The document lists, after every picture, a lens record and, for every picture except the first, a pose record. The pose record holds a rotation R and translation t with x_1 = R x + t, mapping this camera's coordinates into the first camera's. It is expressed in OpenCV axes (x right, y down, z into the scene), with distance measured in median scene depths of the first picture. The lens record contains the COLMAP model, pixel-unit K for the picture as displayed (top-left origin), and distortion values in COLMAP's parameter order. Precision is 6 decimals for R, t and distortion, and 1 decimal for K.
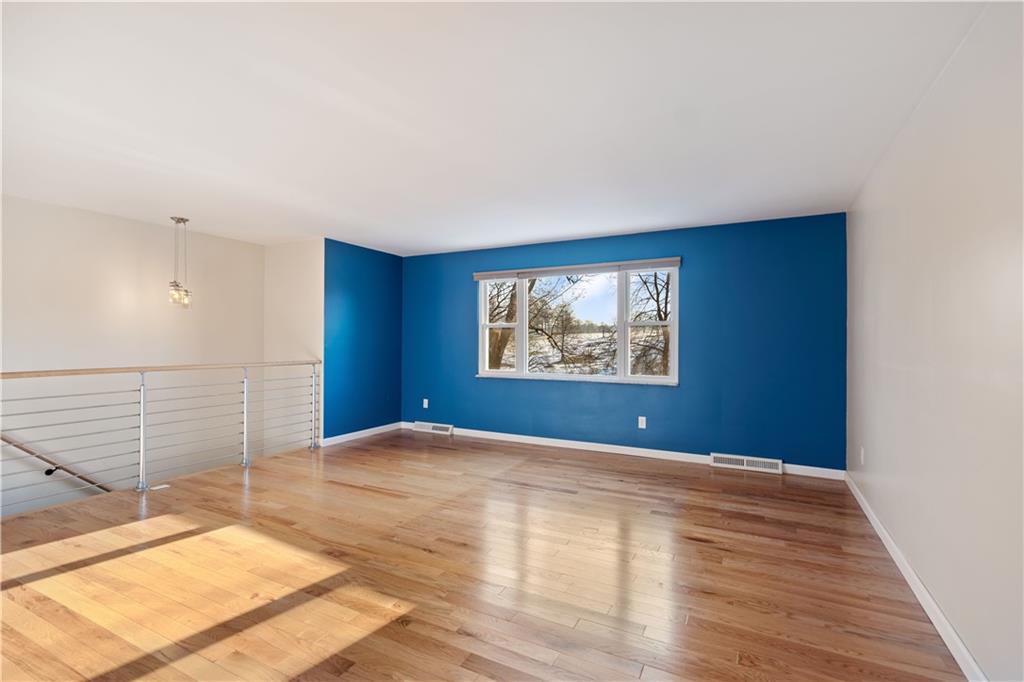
lens RADIAL K [[470.5, 0, 511.3], [0, 470.5, 334.7], [0, 0, 1]] dist [-0.003996, 0.000329]
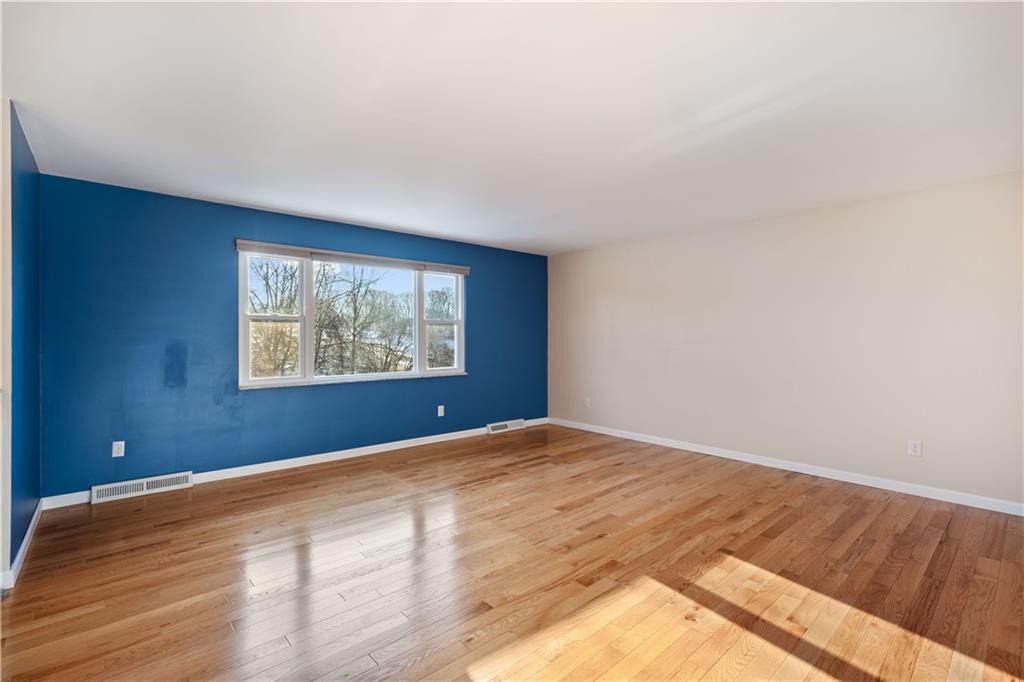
lens RADIAL K [[470.5, 0, 511.3], [0, 470.5, 334.7], [0, 0, 1]] dist [-0.003996, 0.000329]
pose [[0.355456, -0.001157, 0.934692, -0.707698], [-0.009000, 0.999949, 0.004661, 0.001750], [-0.934650, -0.010069, 0.355428, 0.467091]]
